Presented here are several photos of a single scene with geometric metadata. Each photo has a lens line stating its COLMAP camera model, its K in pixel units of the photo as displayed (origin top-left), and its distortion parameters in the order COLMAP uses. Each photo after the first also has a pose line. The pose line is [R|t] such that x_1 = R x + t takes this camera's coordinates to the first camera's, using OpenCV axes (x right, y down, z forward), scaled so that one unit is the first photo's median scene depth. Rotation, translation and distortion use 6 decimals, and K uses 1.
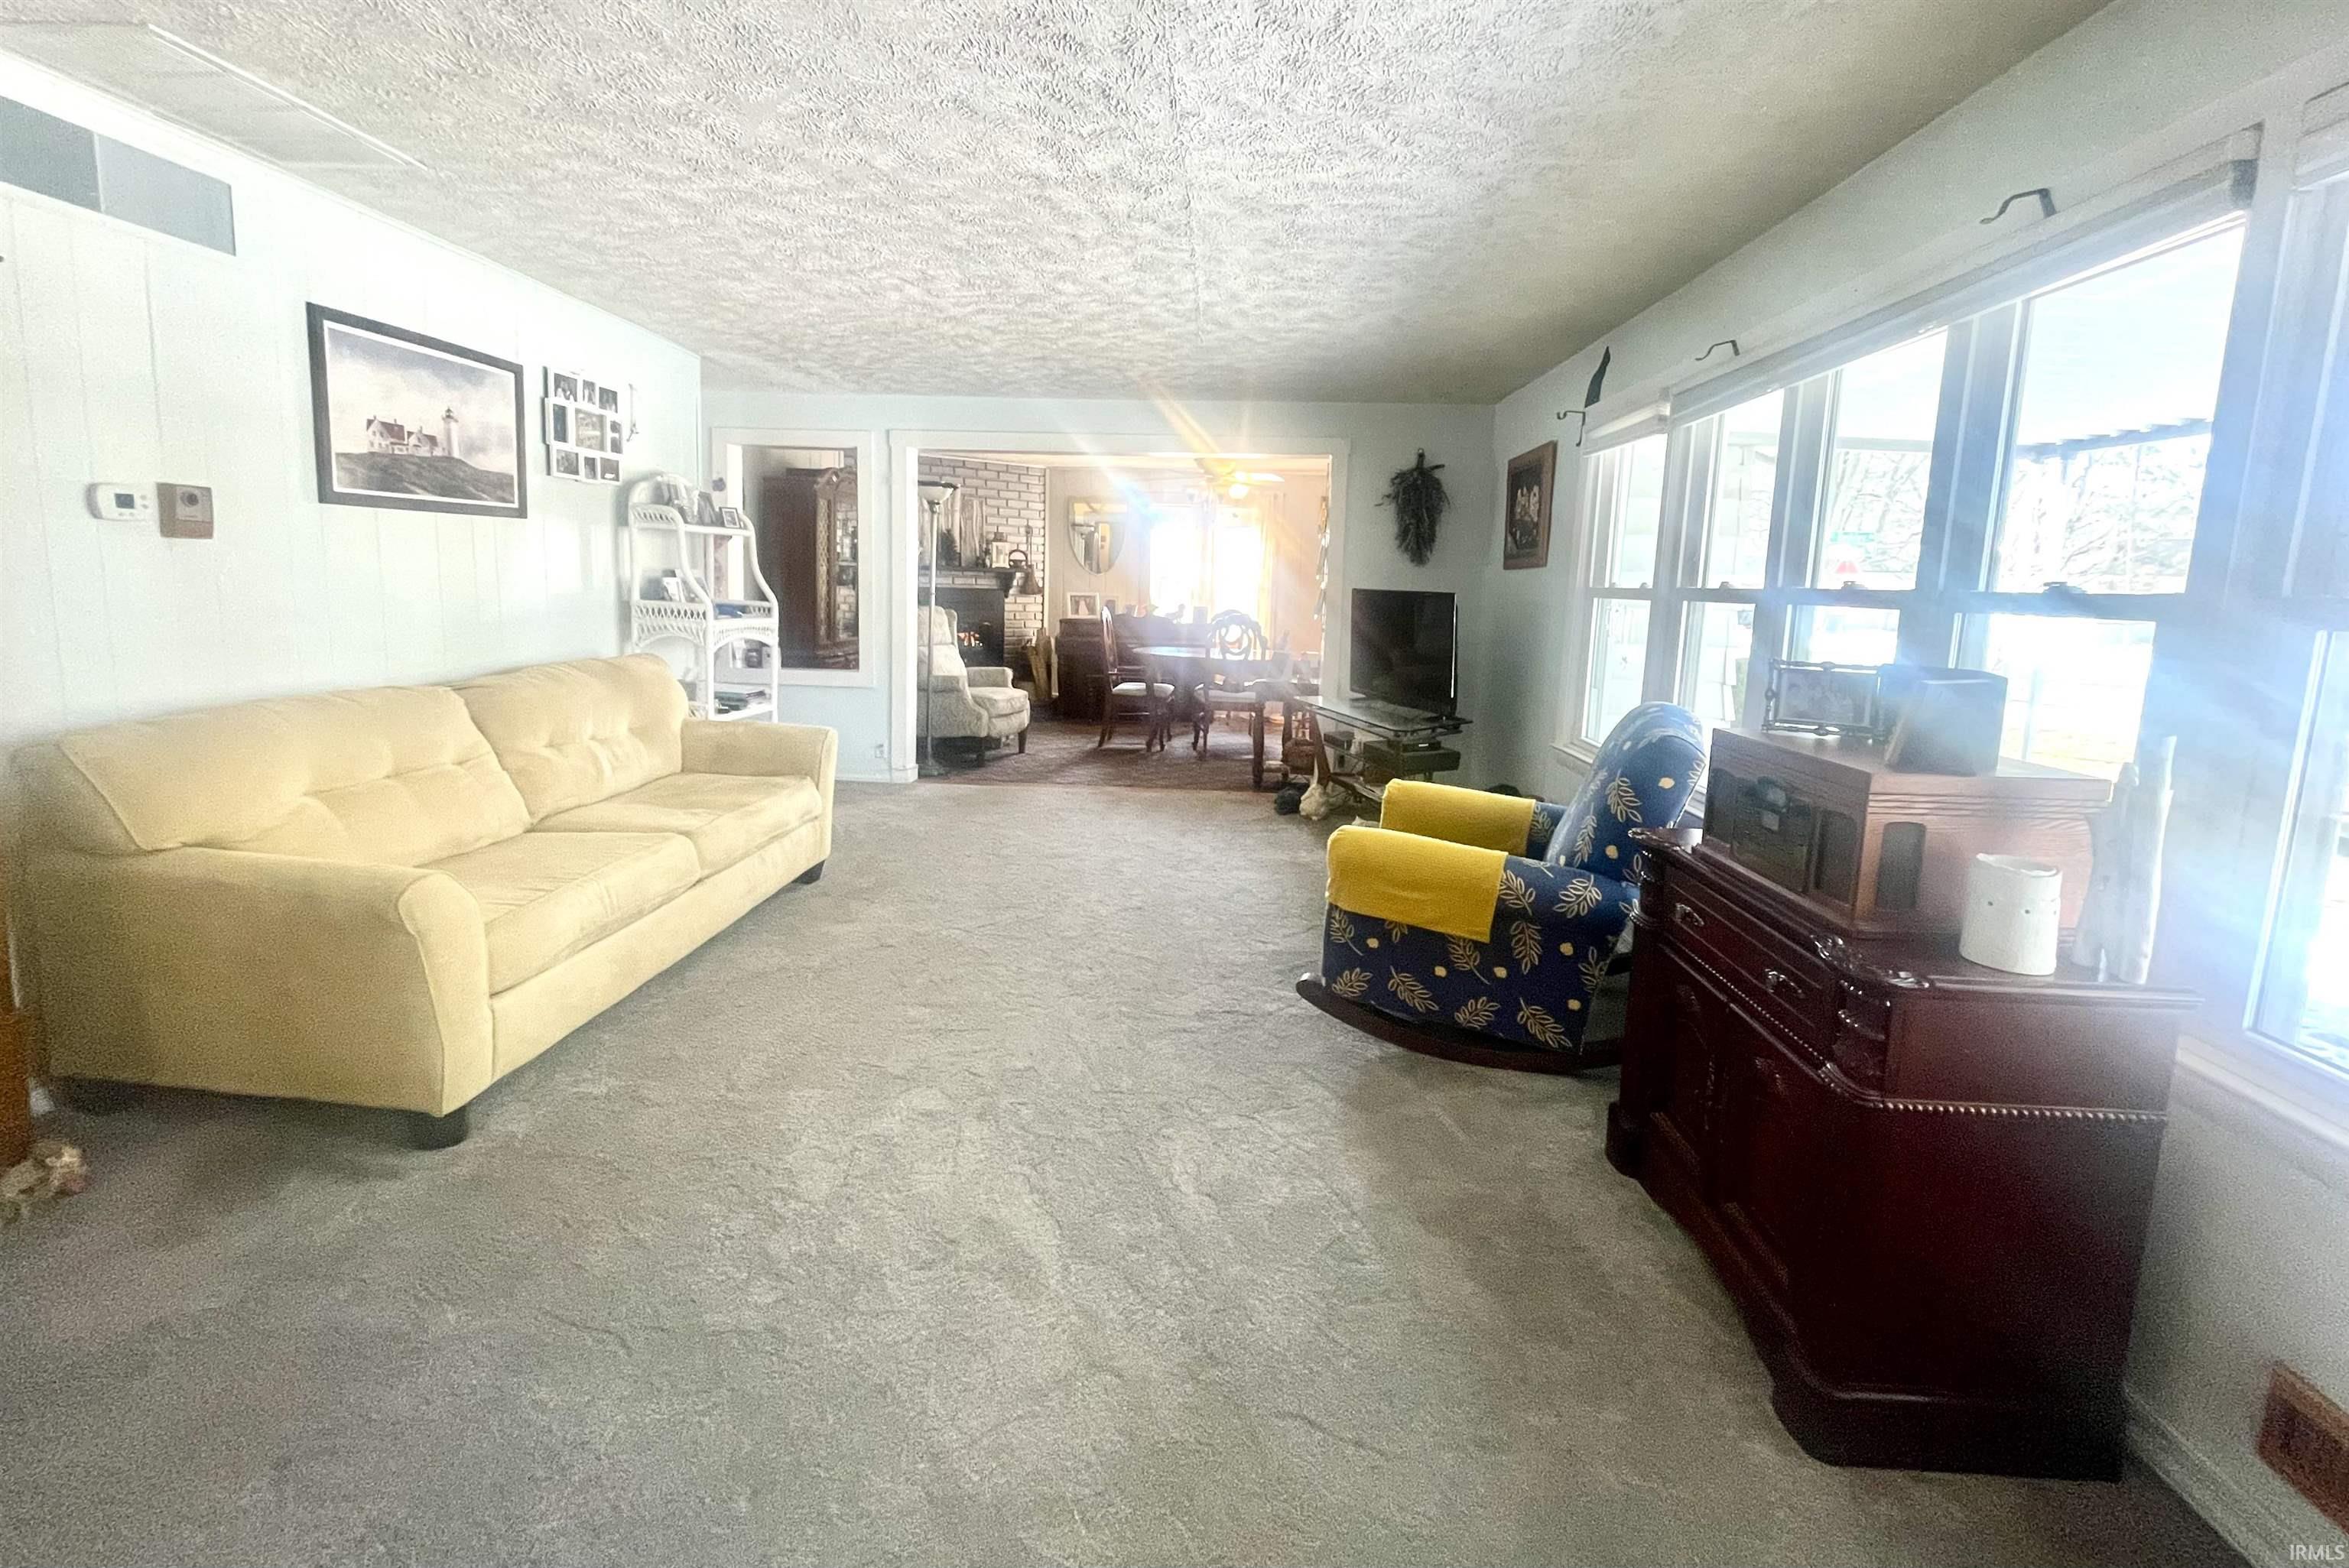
lens RADIAL K [[955.1, 0, 1168.1], [0, 955.1, 699.2], [0, 0, 1]] dist [-0.001102, -0.000424]
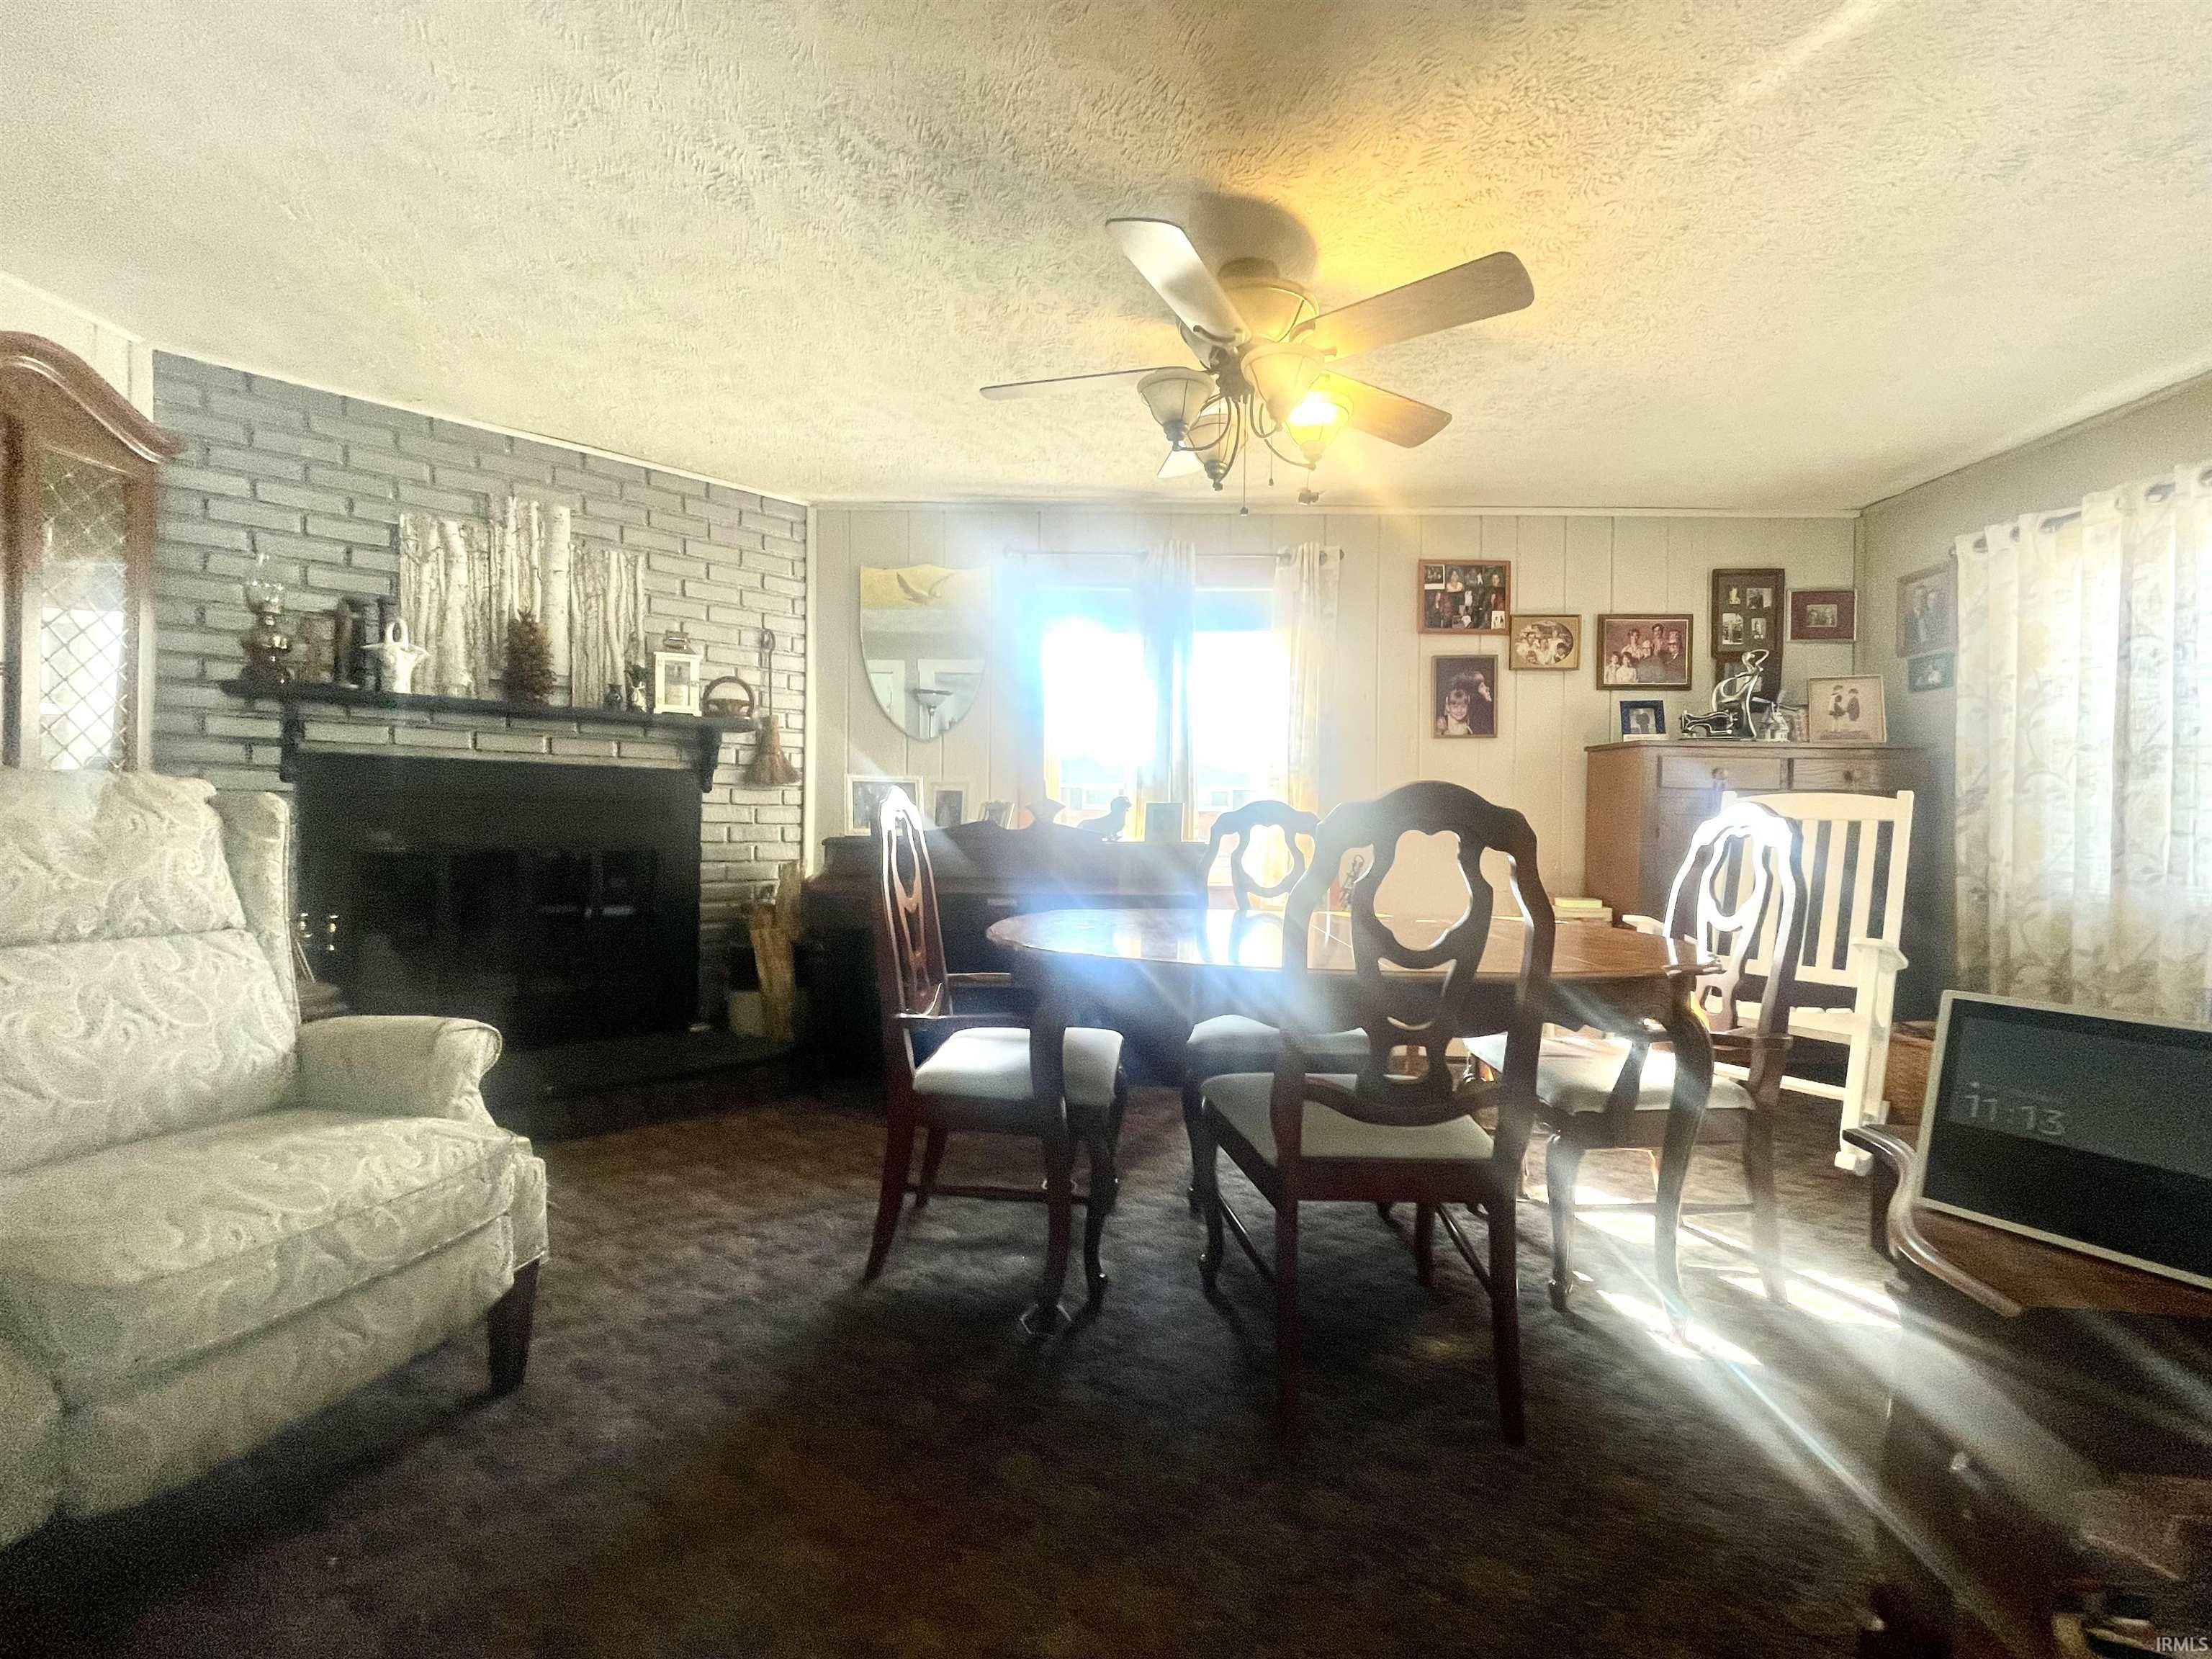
lens RADIAL K [[889.9, 0, 1103.6], [0, 889.9, 831.8], [0, 0, 1]] dist [-0.001955, -0.000209]
pose [[0.998659, -0.015752, 0.049308, -0.019475], [0.020957, 0.994049, -0.106902, -0.068061], [-0.047330, 0.107792, 0.993046, 0.970214]]
